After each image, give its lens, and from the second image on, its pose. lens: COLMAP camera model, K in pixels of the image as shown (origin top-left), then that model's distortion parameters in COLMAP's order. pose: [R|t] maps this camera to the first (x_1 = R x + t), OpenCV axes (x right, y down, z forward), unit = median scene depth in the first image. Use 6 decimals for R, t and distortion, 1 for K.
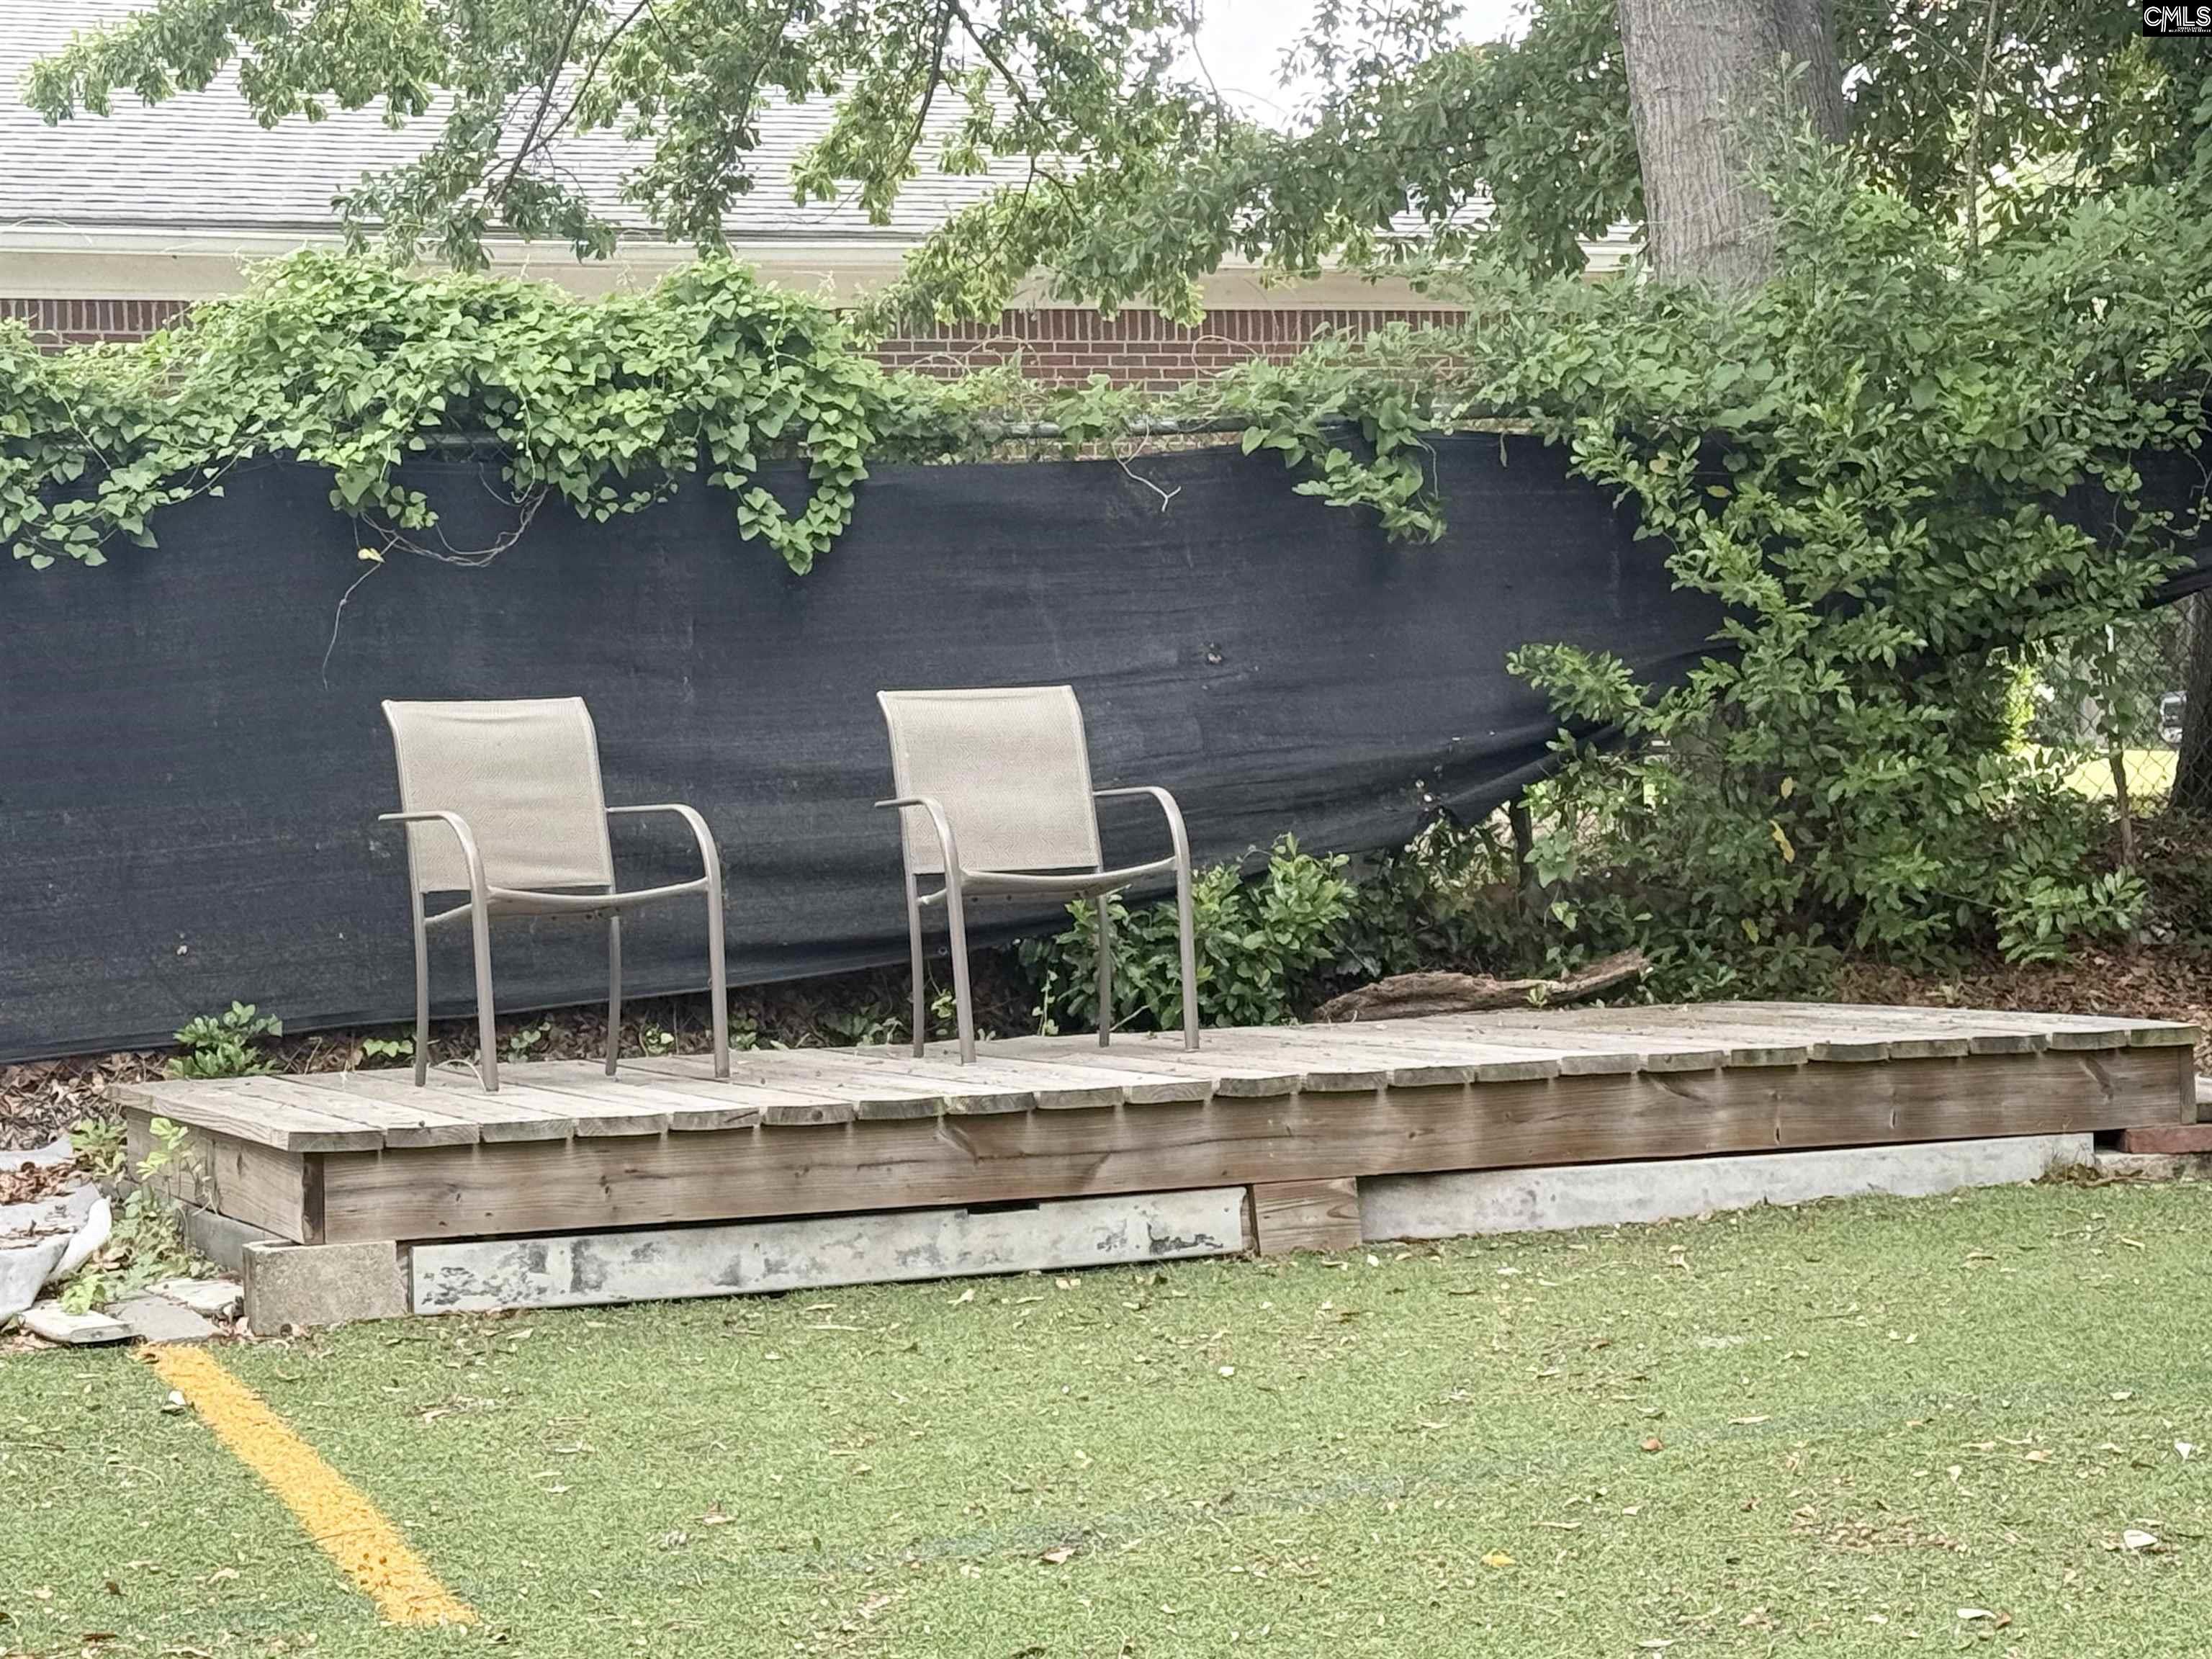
lens RADIAL K [[5028.4, 0, 1106.9], [0, 5028.4, 829.9], [0, 0, 1]] dist [0.064627, 0.000000]
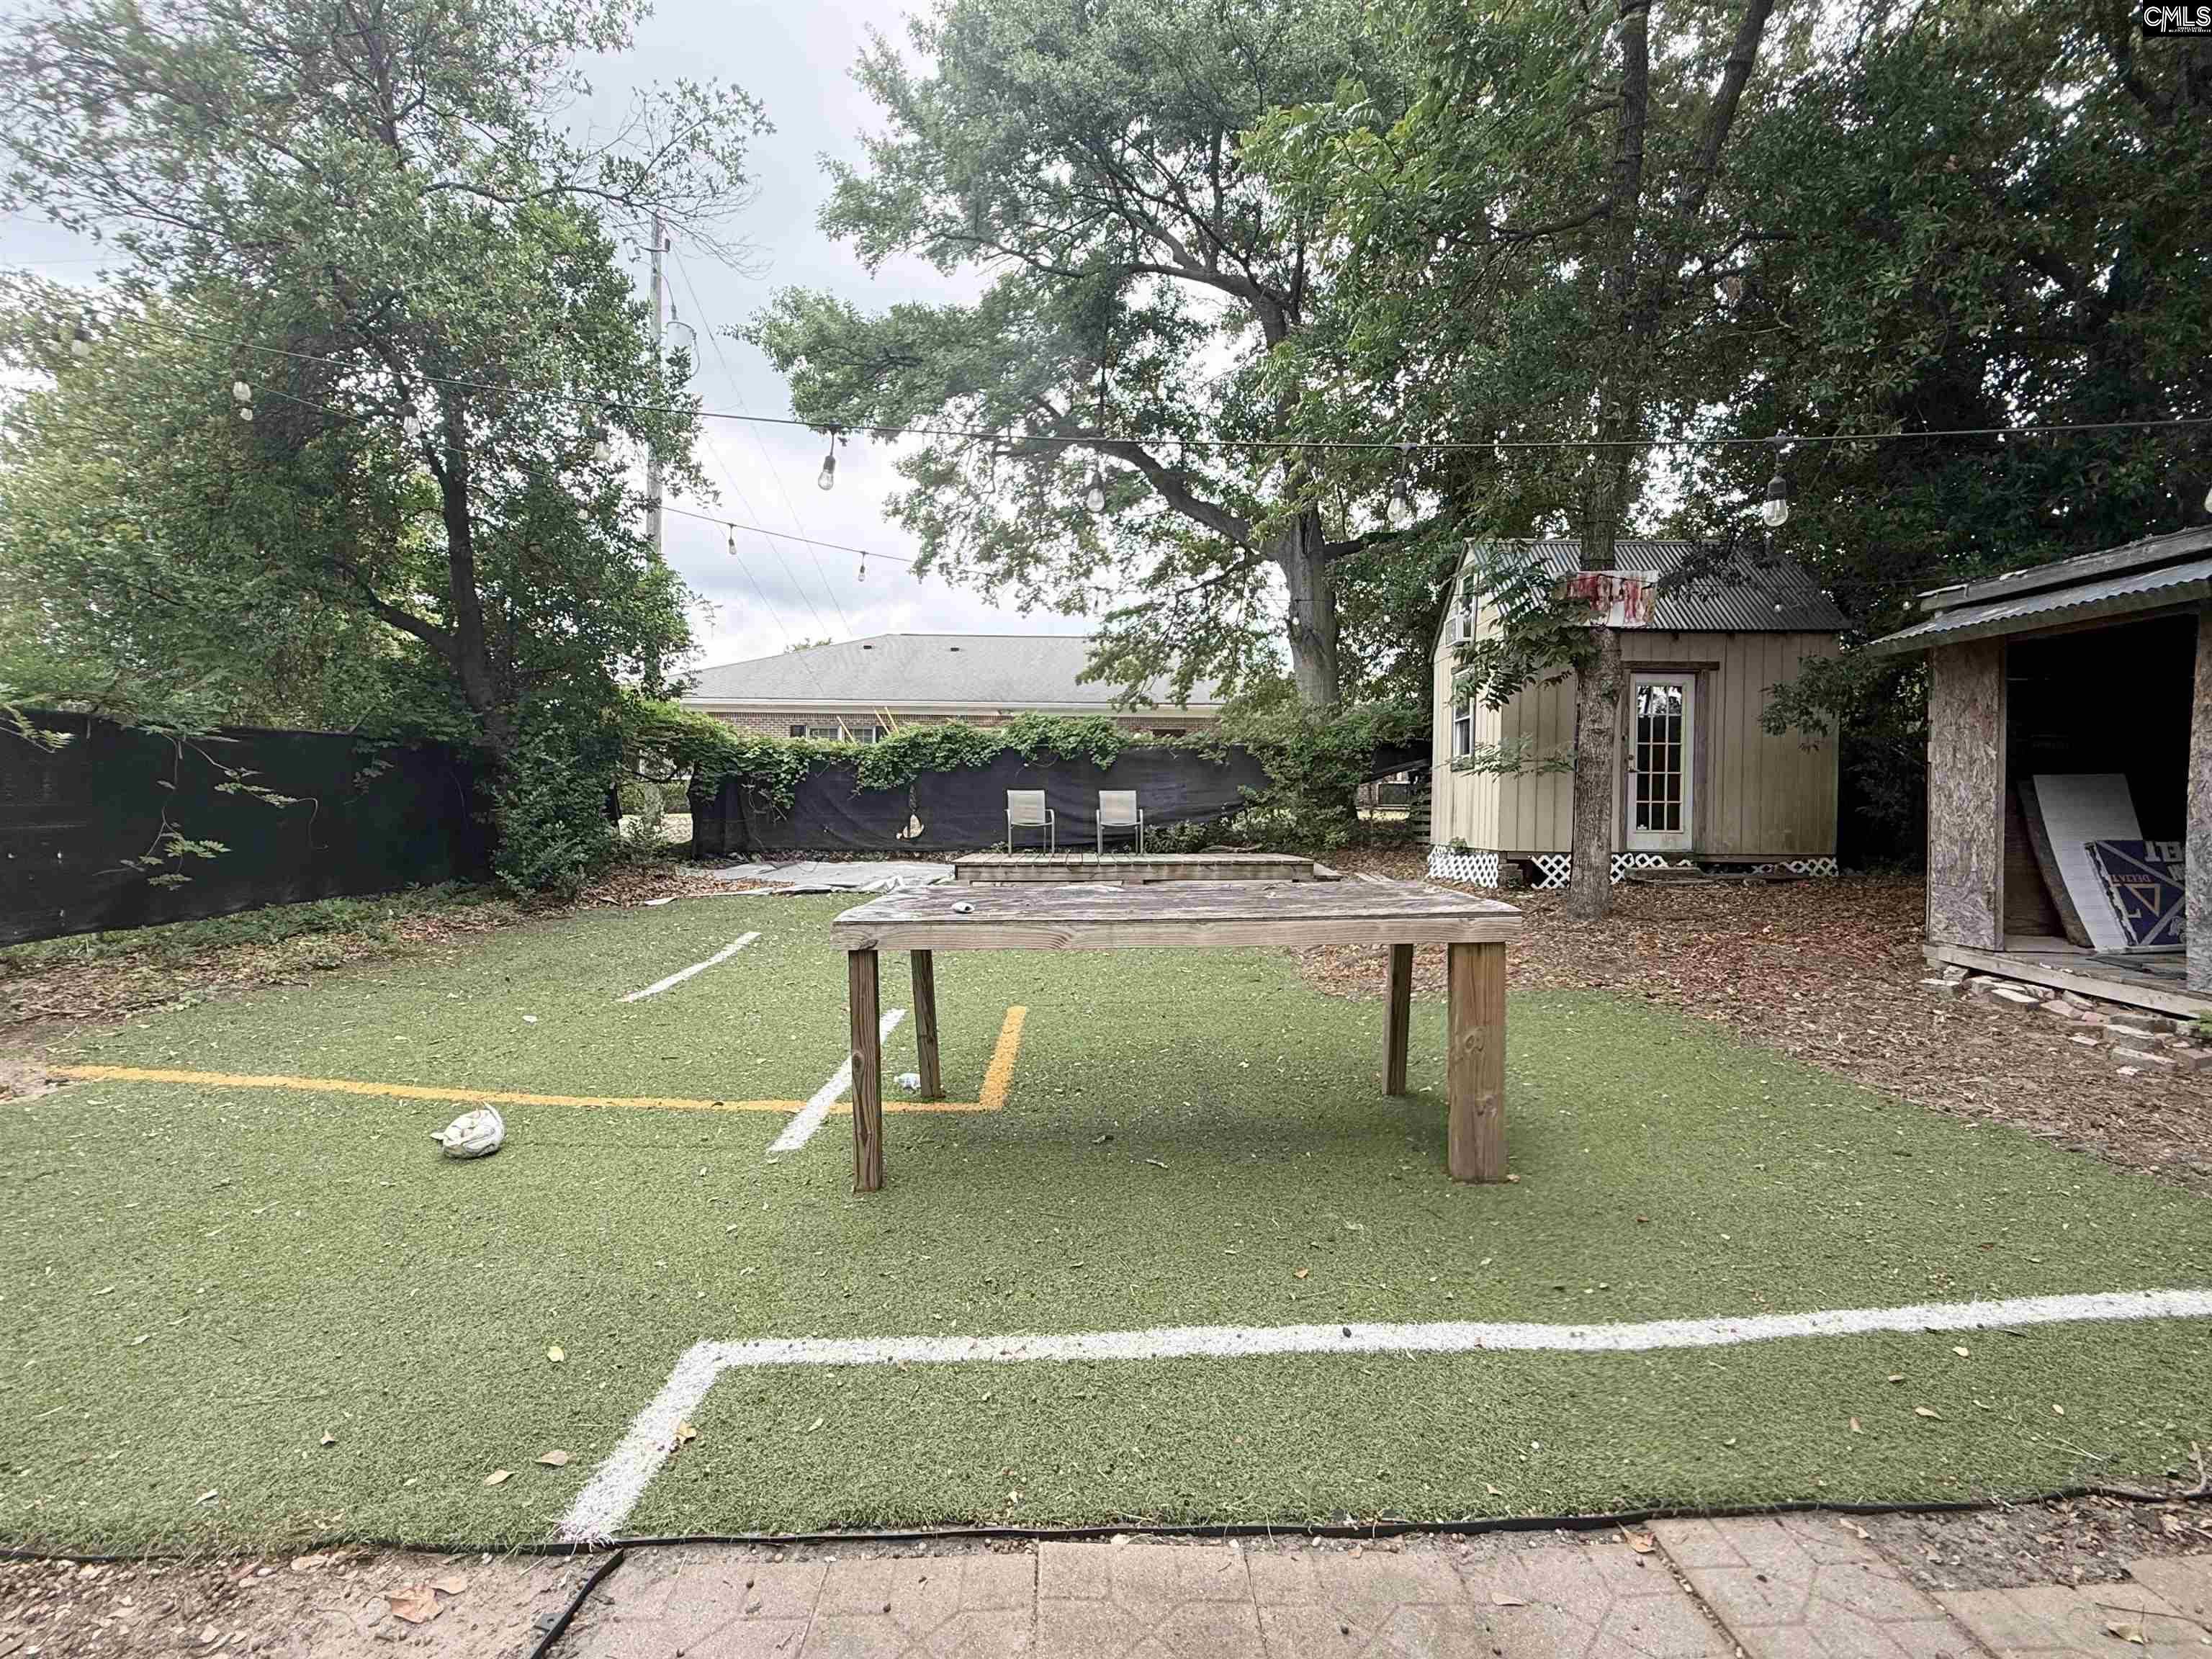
lens RADIAL K [[982.3, 0, 1101.0], [0, 982.3, 837.6], [0, 0, 1]] dist [0.000231, 0.000096]
pose [[0.949529, 0.040597, -0.311040, 0.290140], [-0.033711, 0.999054, 0.027486, -0.005363], [0.311861, -0.015613, 0.949999, -0.043119]]
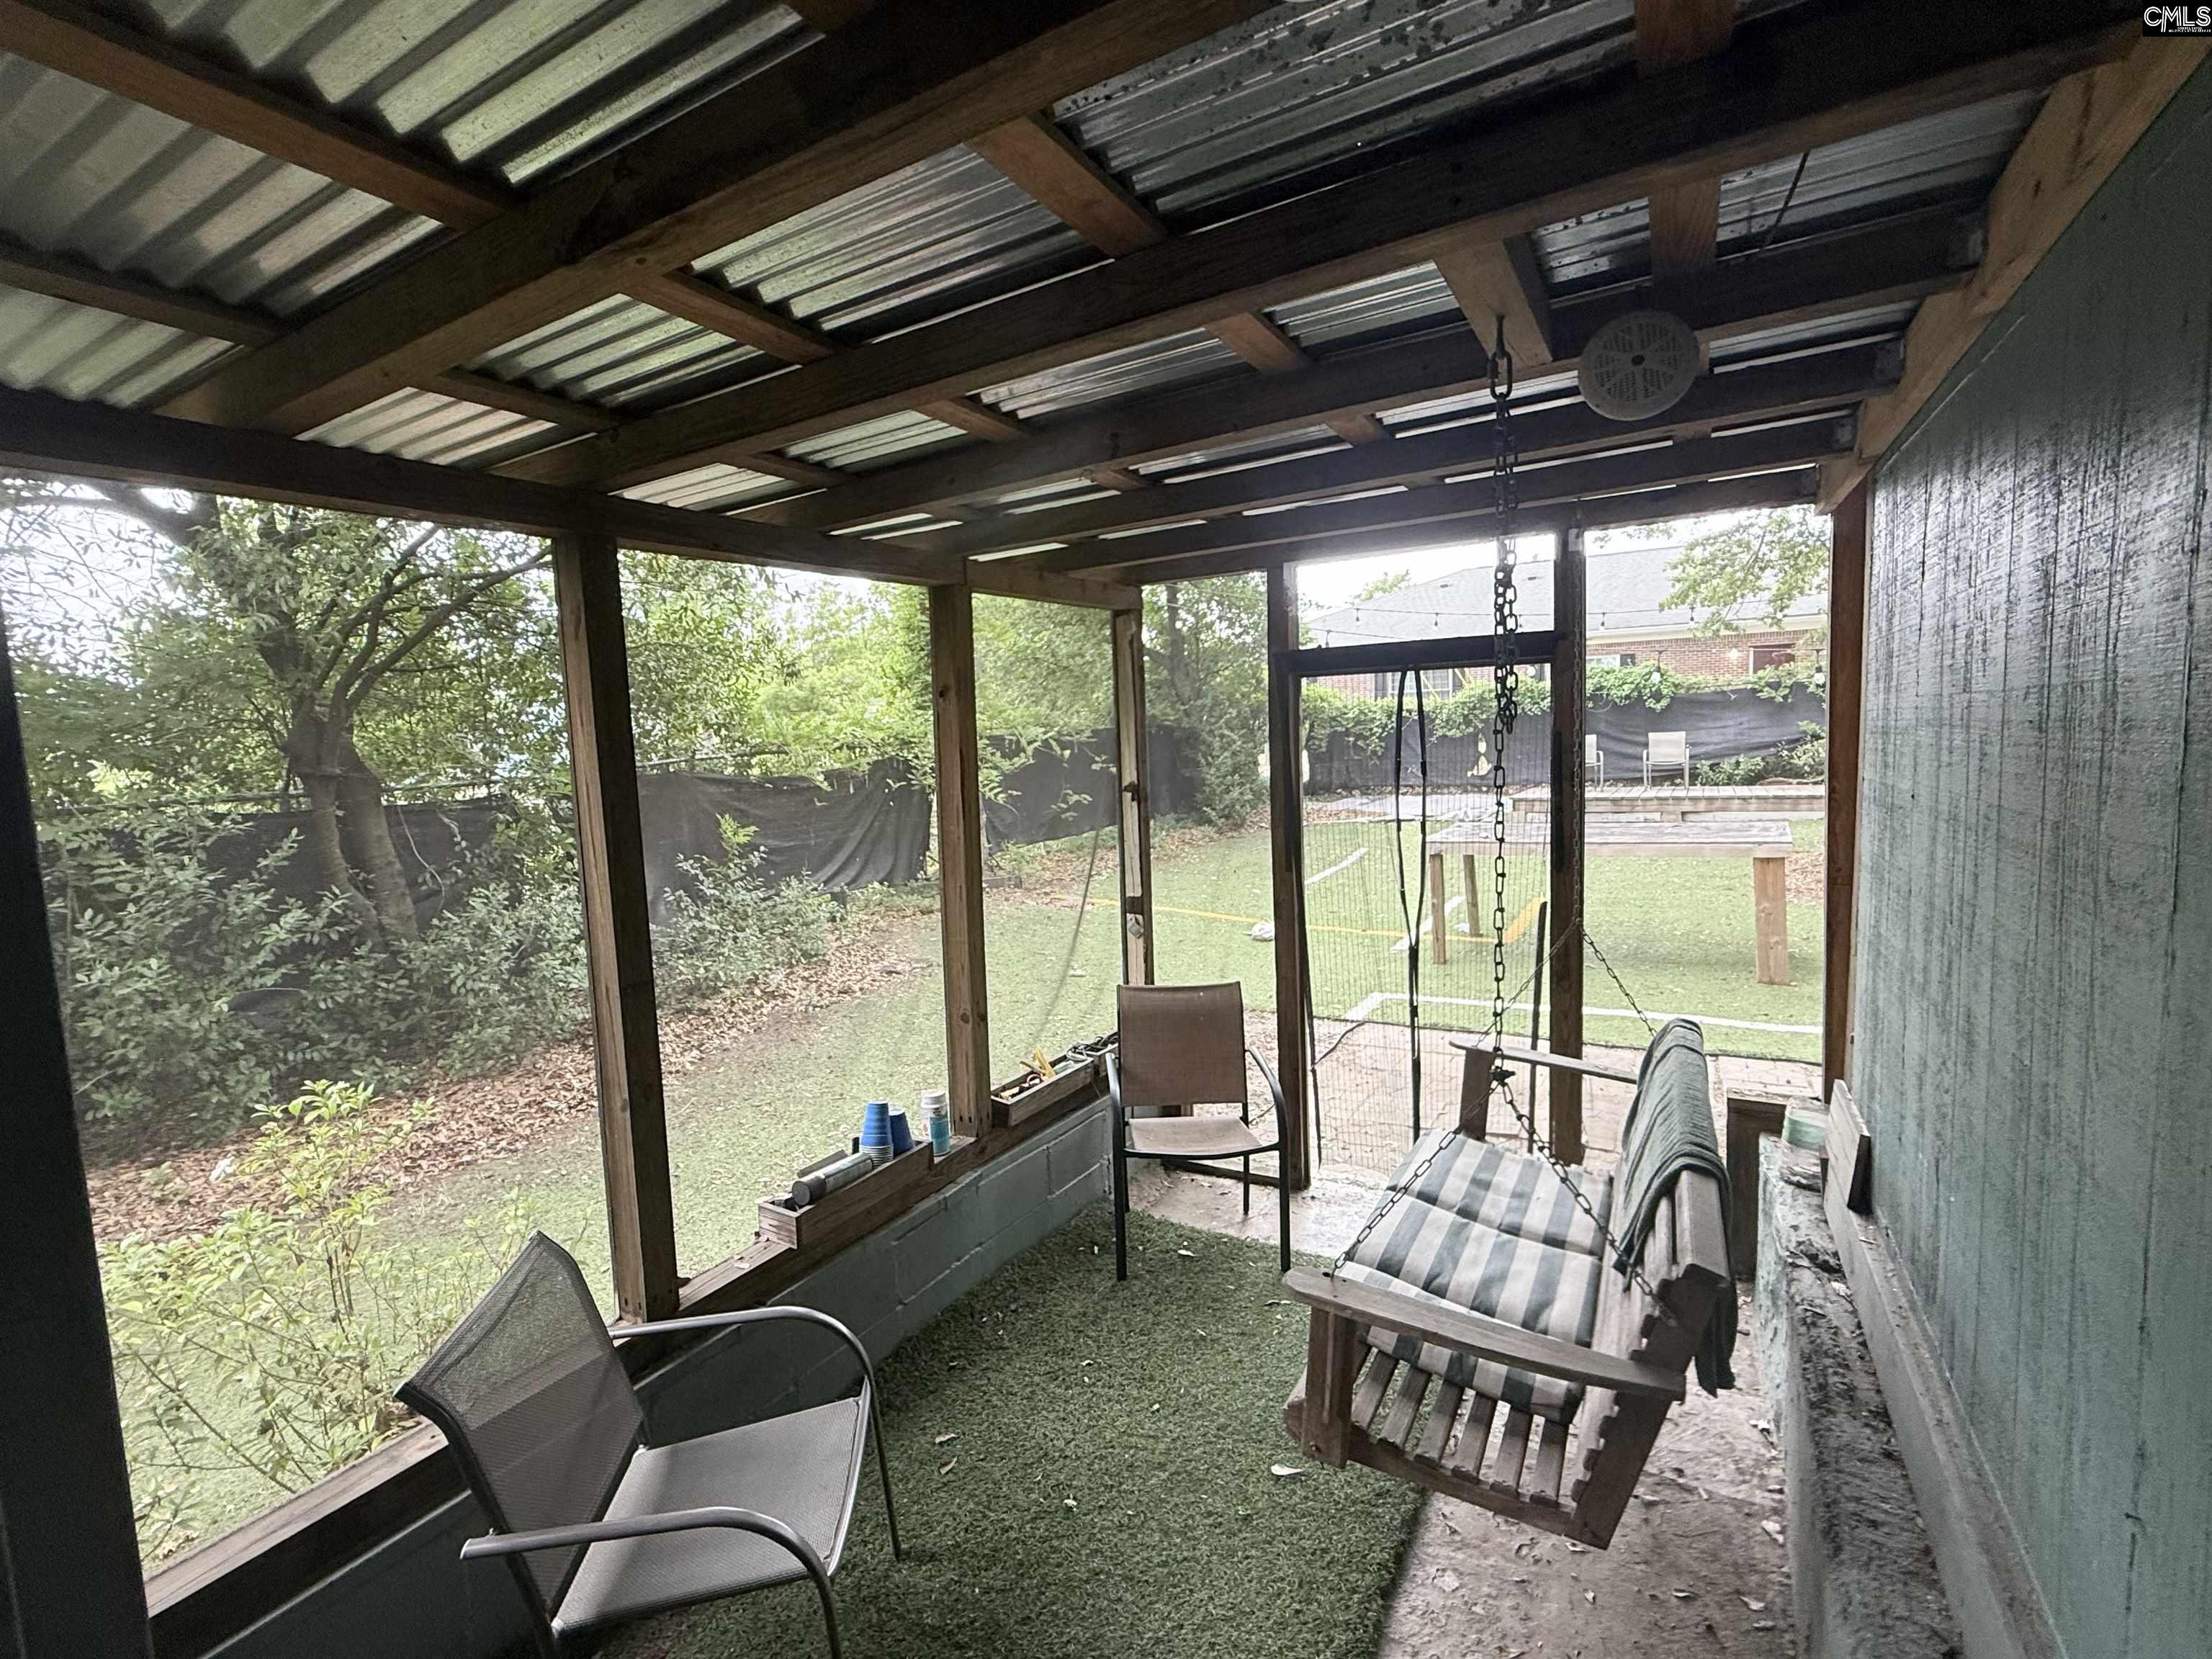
lens RADIAL K [[1015.7, 0, 1103.8], [0, 1015.7, 833.4], [0, 0, 1]] dist [0.000450, -0.000102]
pose [[0.640727, 0.072390, -0.764348, 0.497357], [0.015152, 0.994159, 0.106856, -0.048034], [0.767619, -0.080047, 0.635888, -0.370460]]
